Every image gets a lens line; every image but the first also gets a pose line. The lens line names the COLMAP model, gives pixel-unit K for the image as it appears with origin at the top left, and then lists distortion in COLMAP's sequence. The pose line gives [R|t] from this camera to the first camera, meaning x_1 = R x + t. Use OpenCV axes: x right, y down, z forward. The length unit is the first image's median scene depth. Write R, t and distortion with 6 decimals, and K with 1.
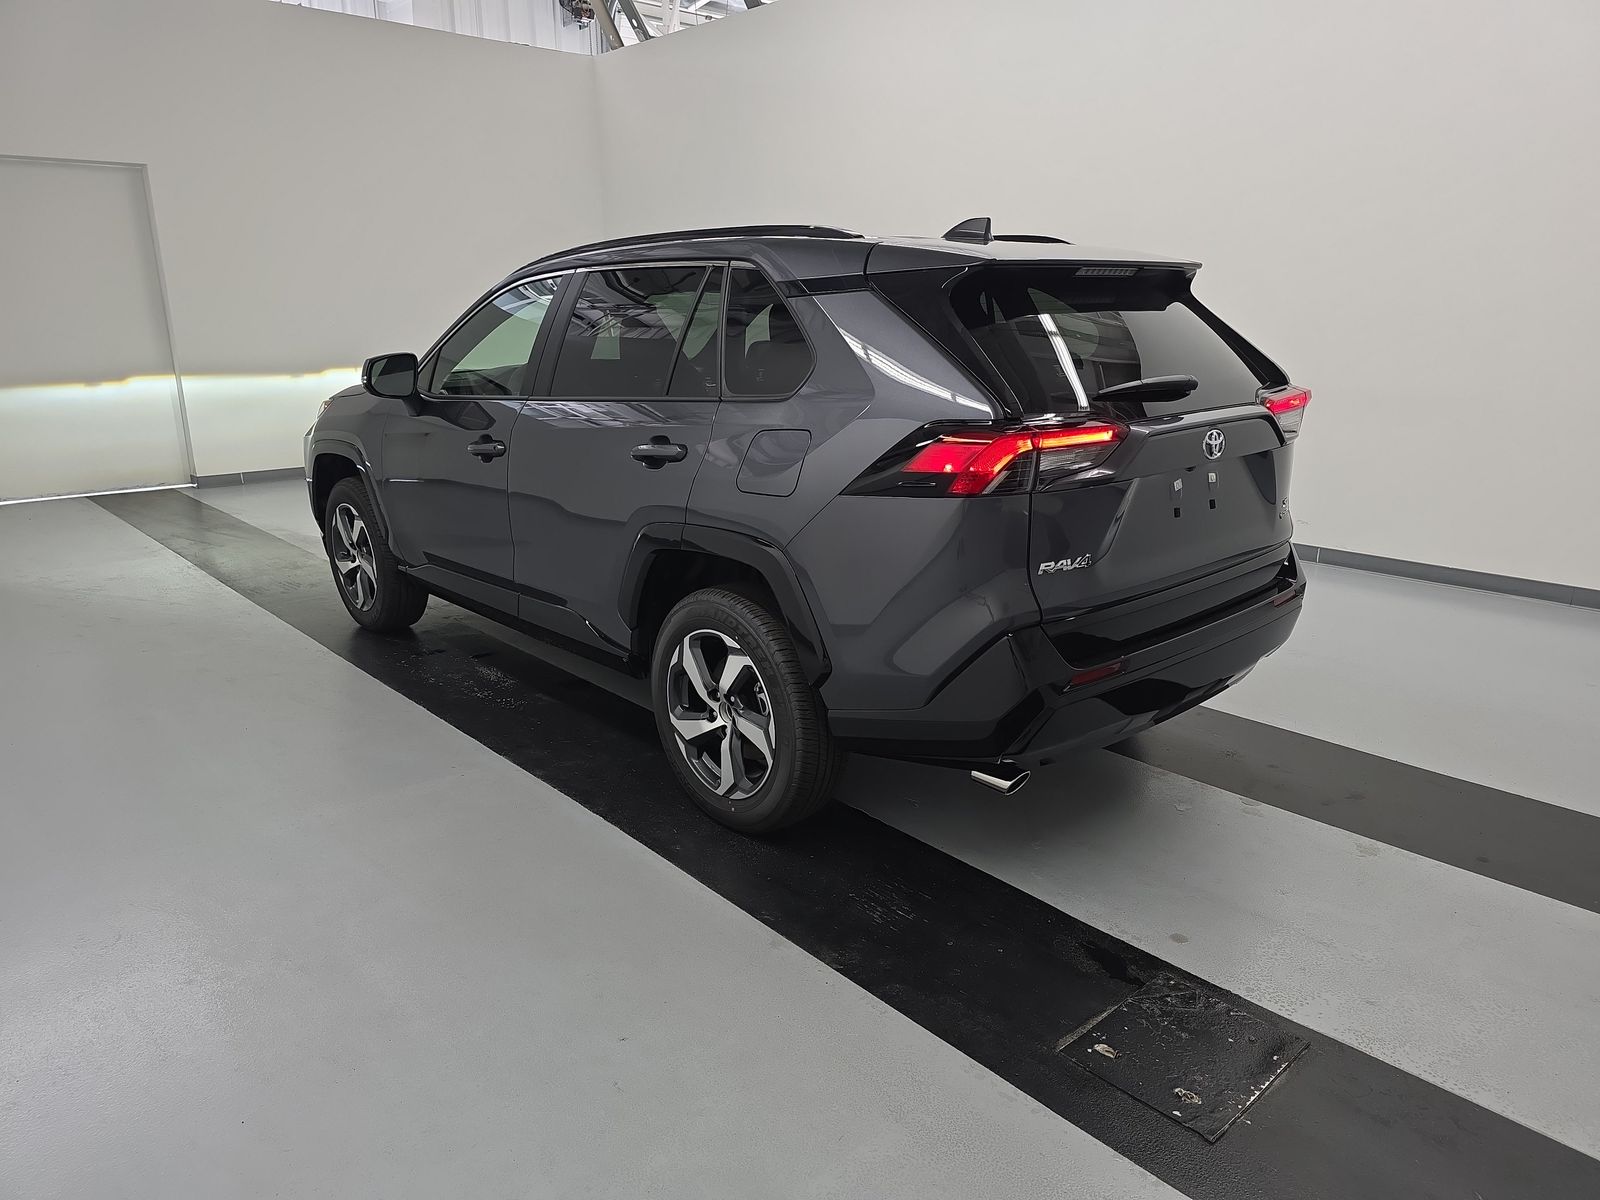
lens RADIAL K [[996.7, 0, 800.0], [0, 996.7, 600.0], [0, 0, 1]] dist [0.004541, 0.003530]
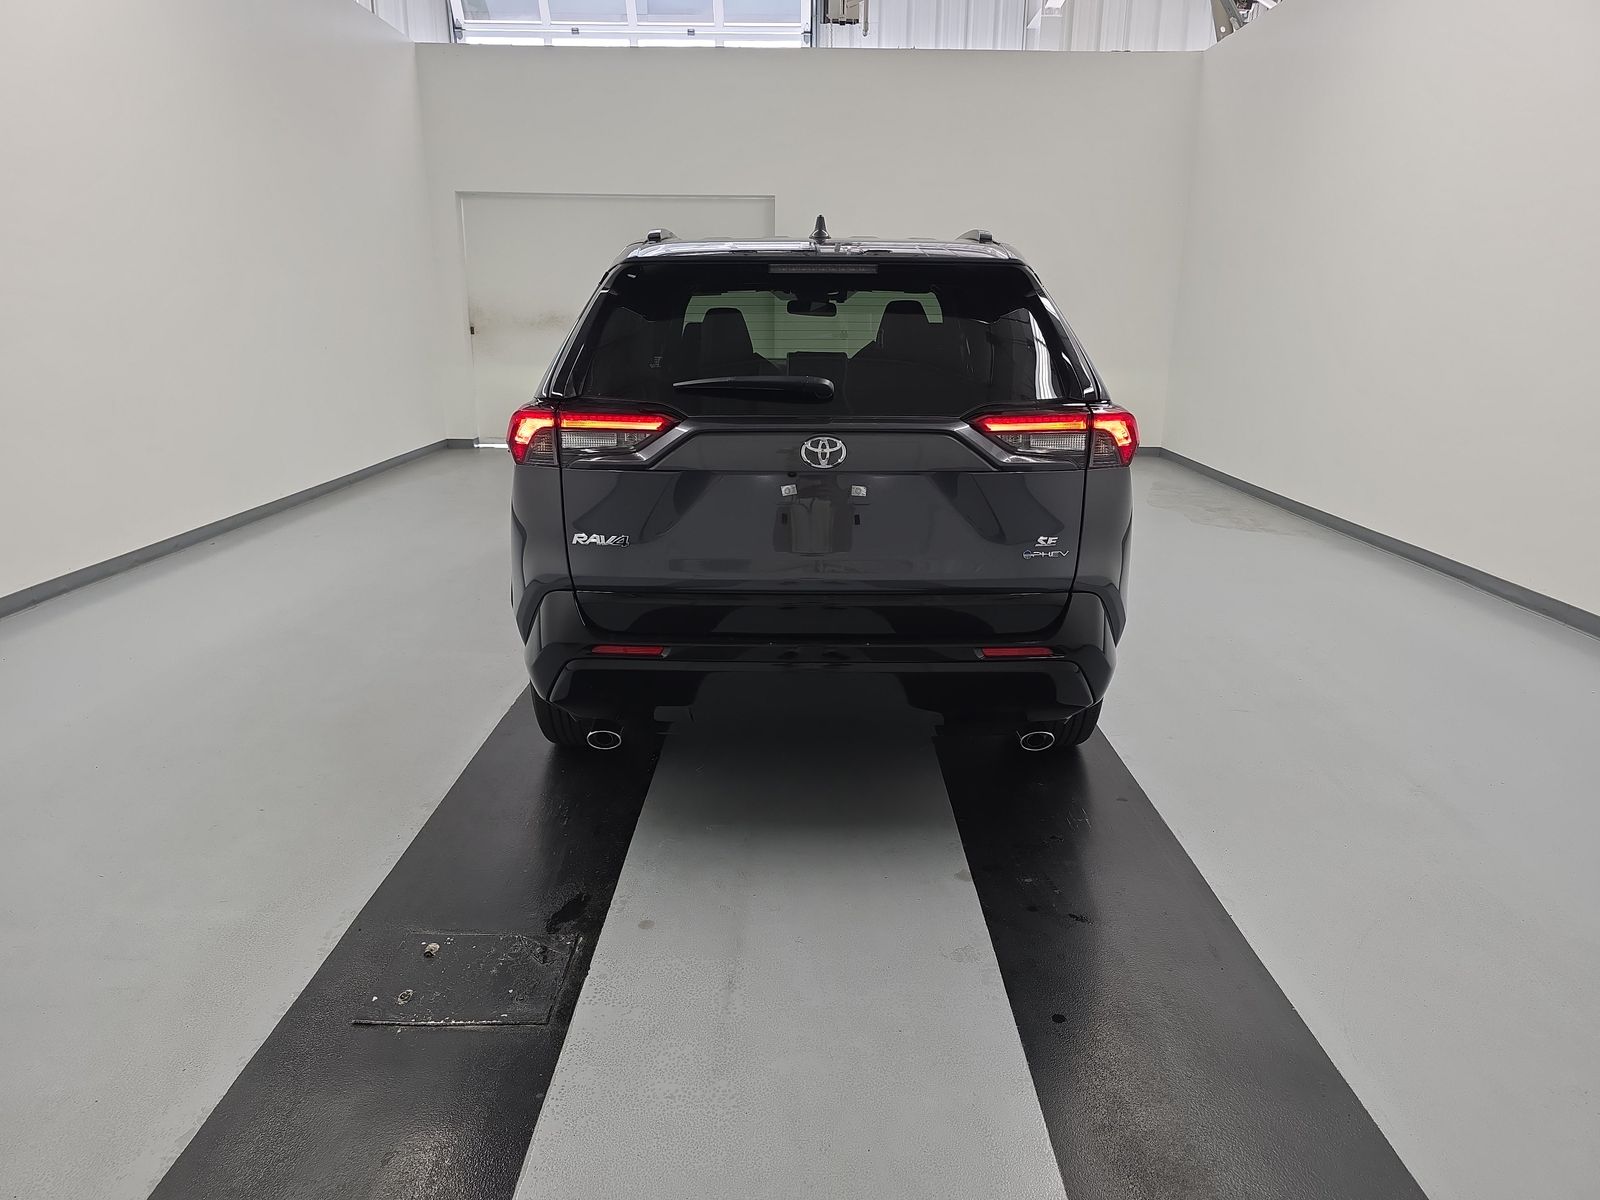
lens RADIAL K [[996.7, 0, 800.0], [0, 996.7, 600.0], [0, 0, 1]] dist [0.004541, 0.003530]
pose [[0.779148, 0.193434, -0.596248, 1.039265], [-0.199489, 0.978259, 0.056683, -0.072362], [0.594249, 0.074780, 0.800797, 0.255229]]
